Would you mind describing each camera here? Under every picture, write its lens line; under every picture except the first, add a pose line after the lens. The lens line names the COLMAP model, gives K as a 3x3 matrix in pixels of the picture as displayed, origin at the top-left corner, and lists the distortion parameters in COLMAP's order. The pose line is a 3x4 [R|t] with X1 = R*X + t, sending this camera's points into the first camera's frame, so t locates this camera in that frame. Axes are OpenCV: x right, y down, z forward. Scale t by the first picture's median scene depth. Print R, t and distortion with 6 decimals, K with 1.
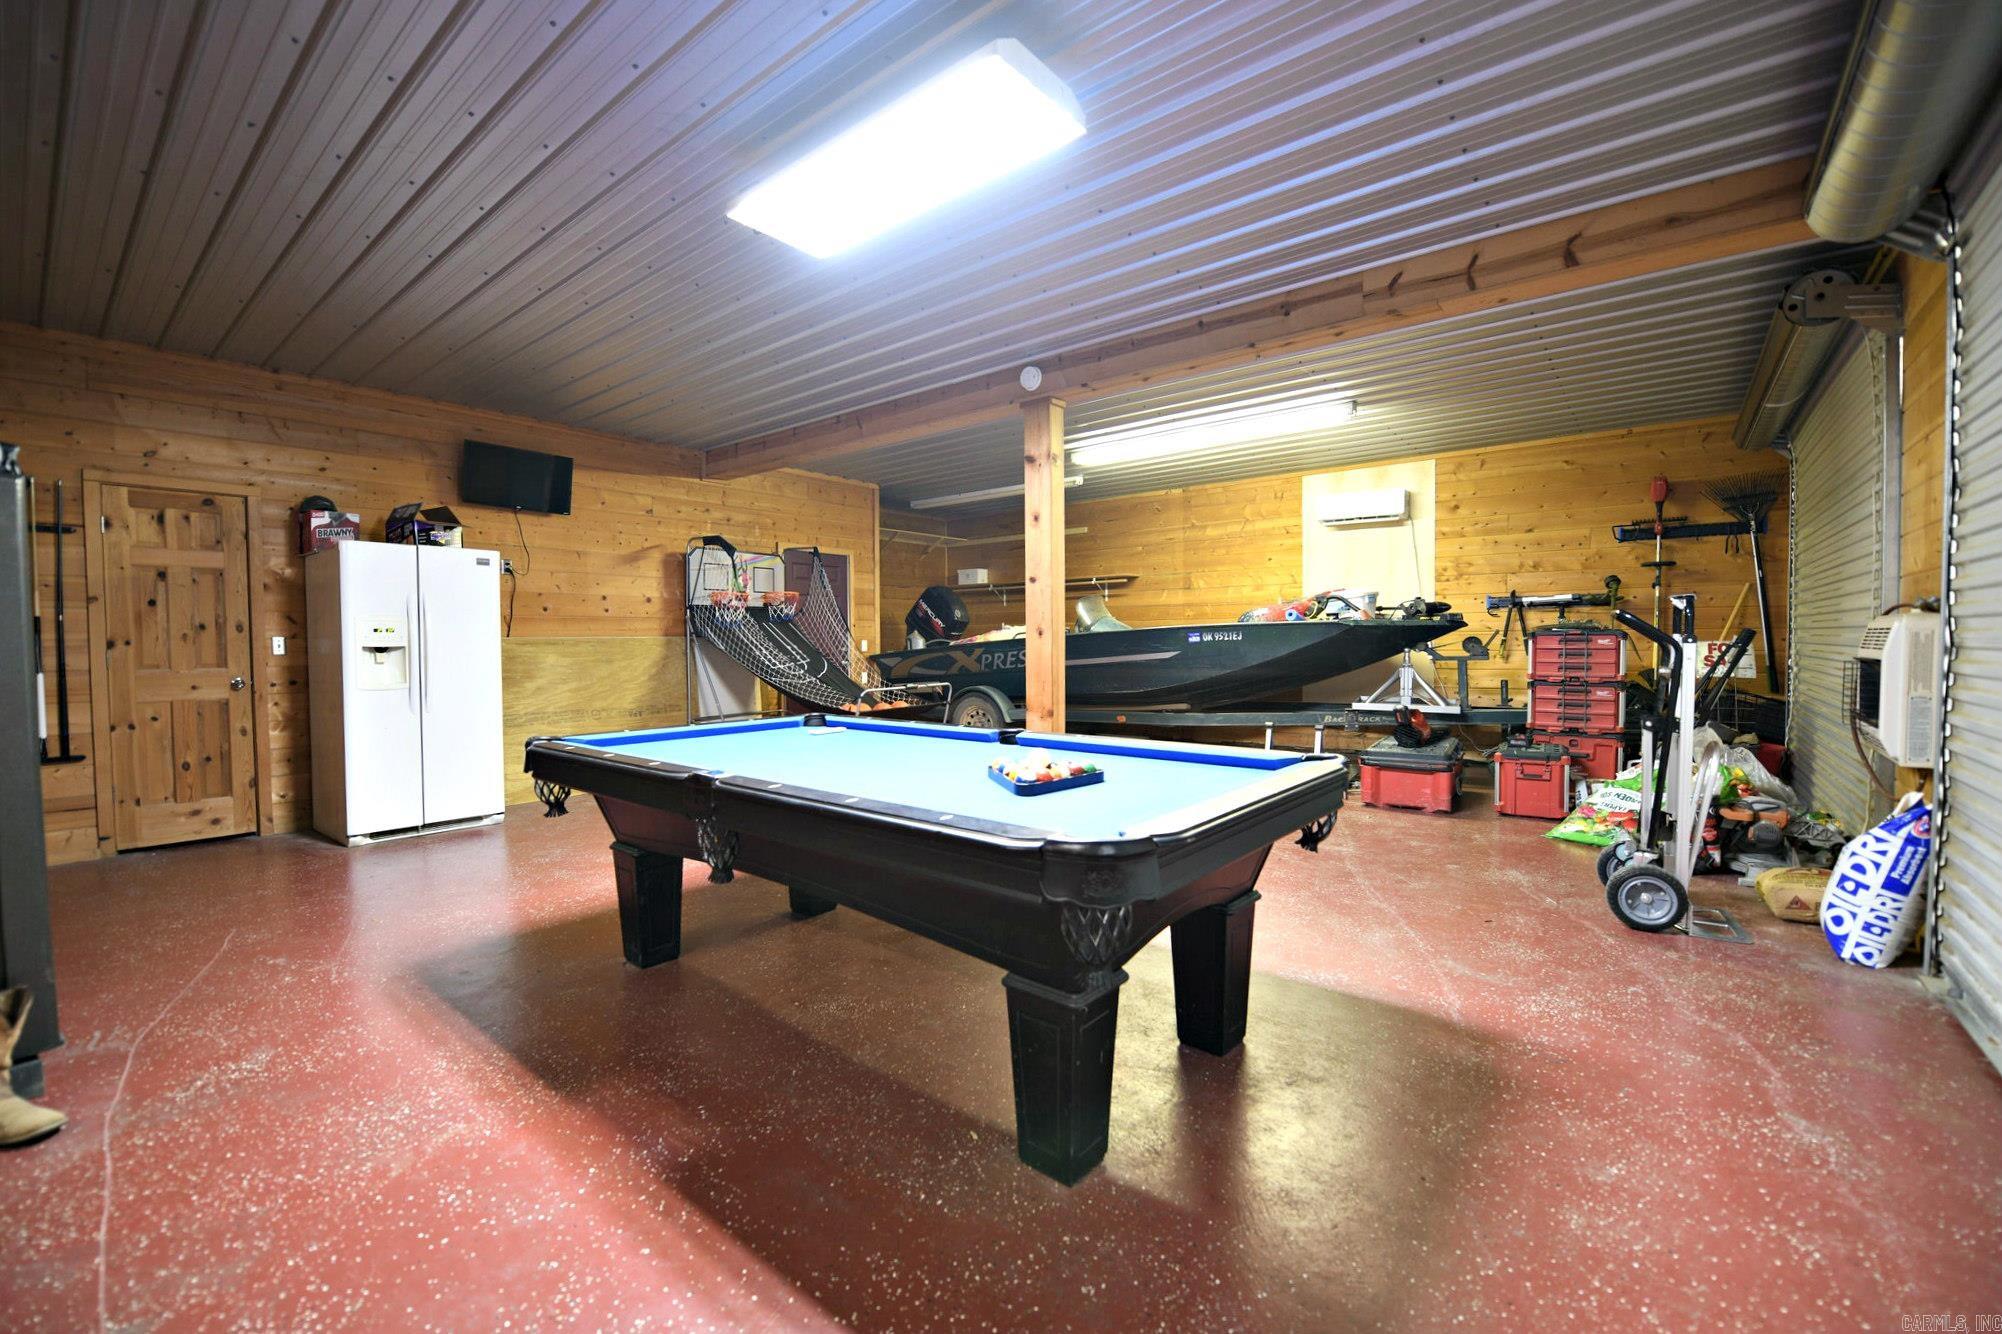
lens RADIAL K [[821.3, 0, 995.6], [0, 821.3, 664.8], [0, 0, 1]] dist [-0.020733, -0.000363]
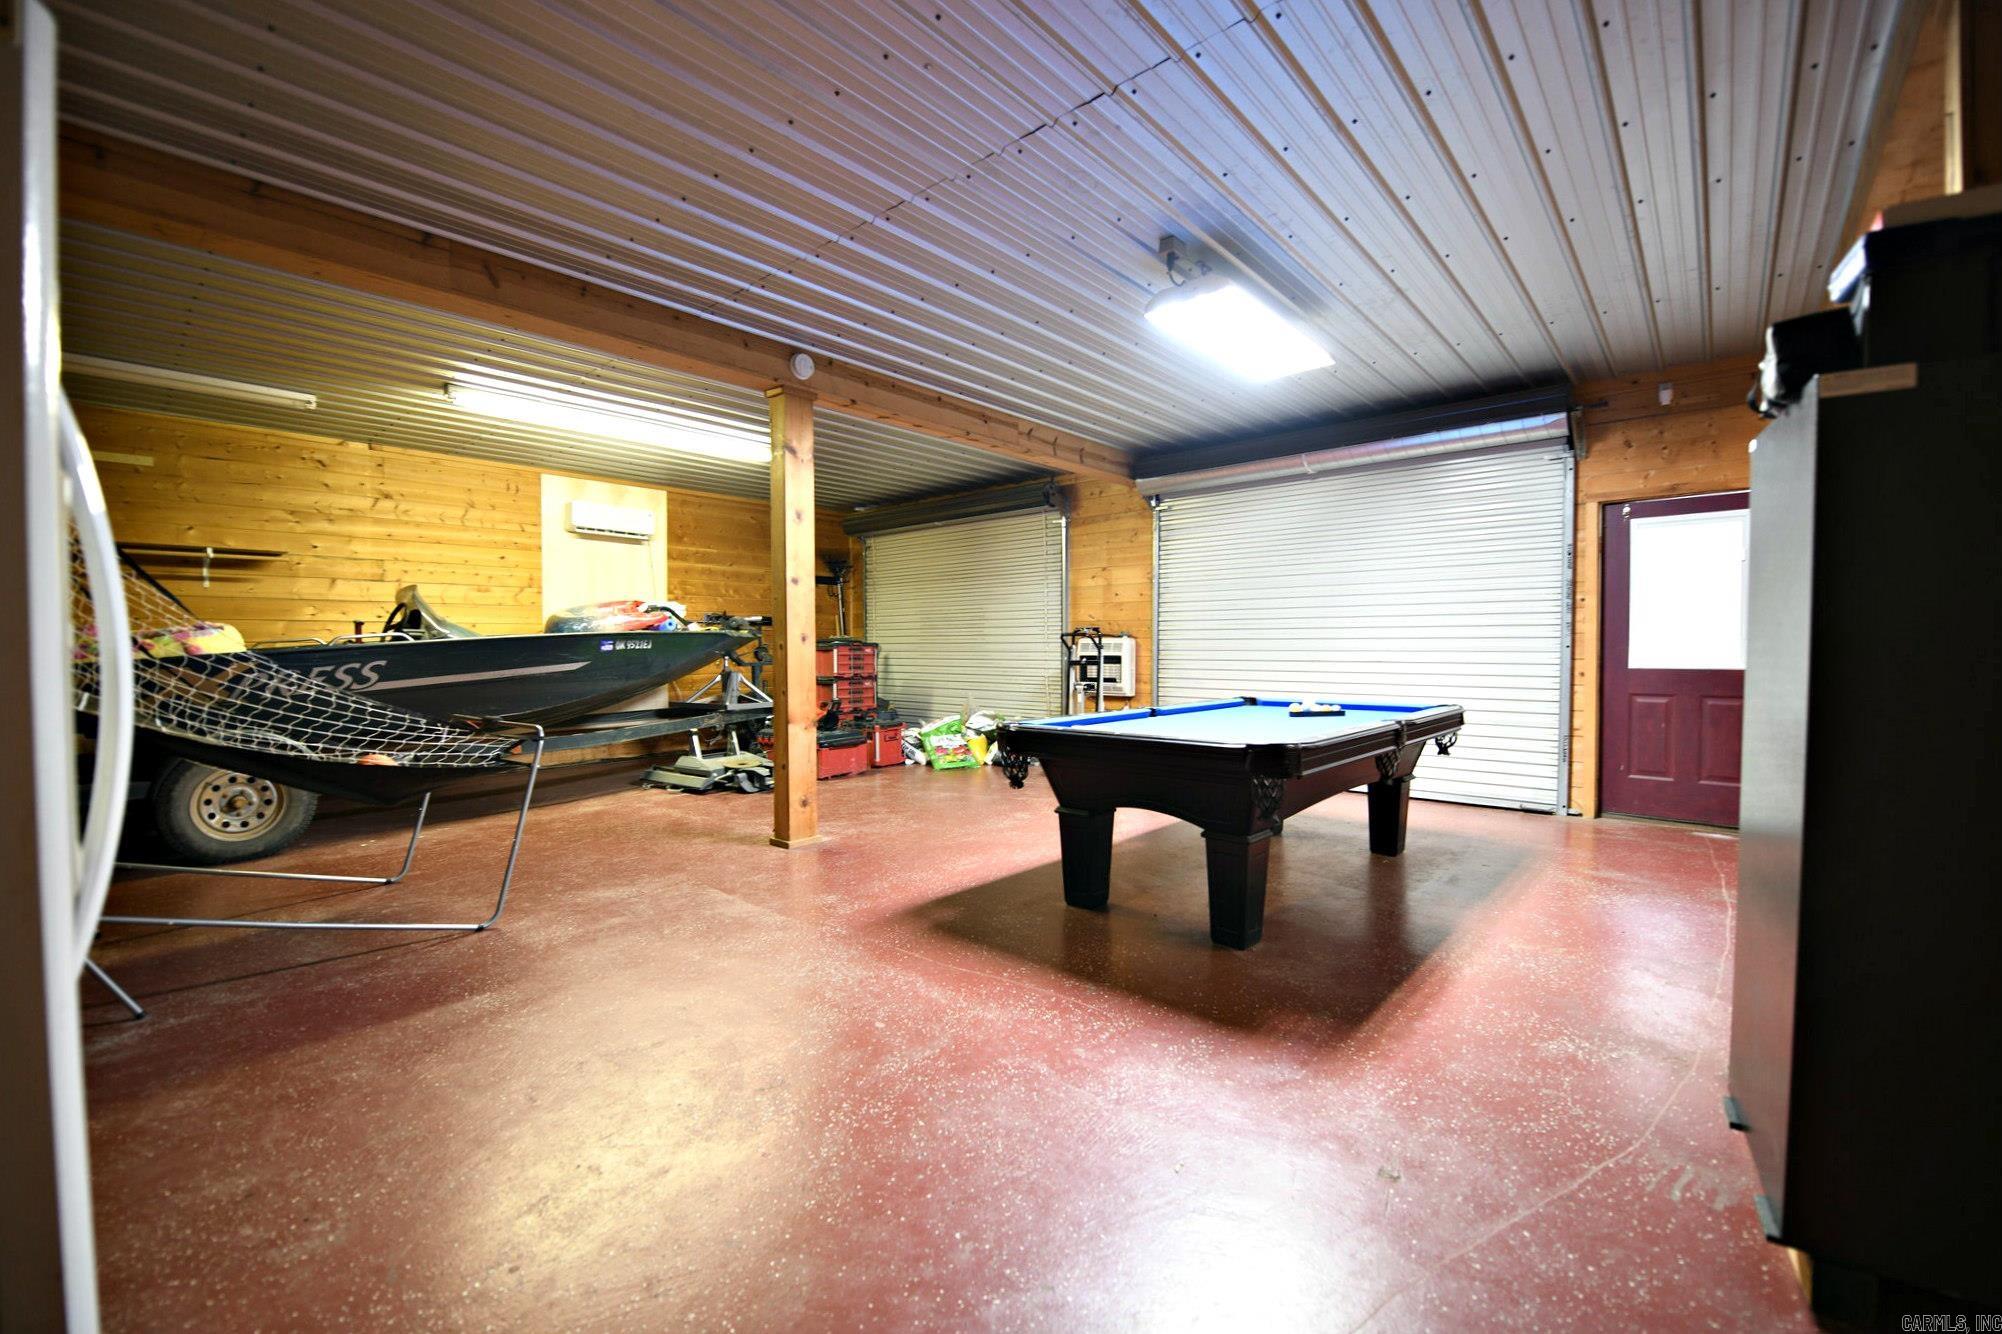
lens RADIAL K [[829.6, 0, 1001.0], [0, 829.6, 667.0], [0, 0, 1]] dist [-0.020658, -0.000936]
pose [[0.035936, -0.016477, 0.999218, -0.823892], [0.032370, 0.999359, 0.015315, -0.012786], [-0.998830, 0.031794, 0.036446, 0.689659]]
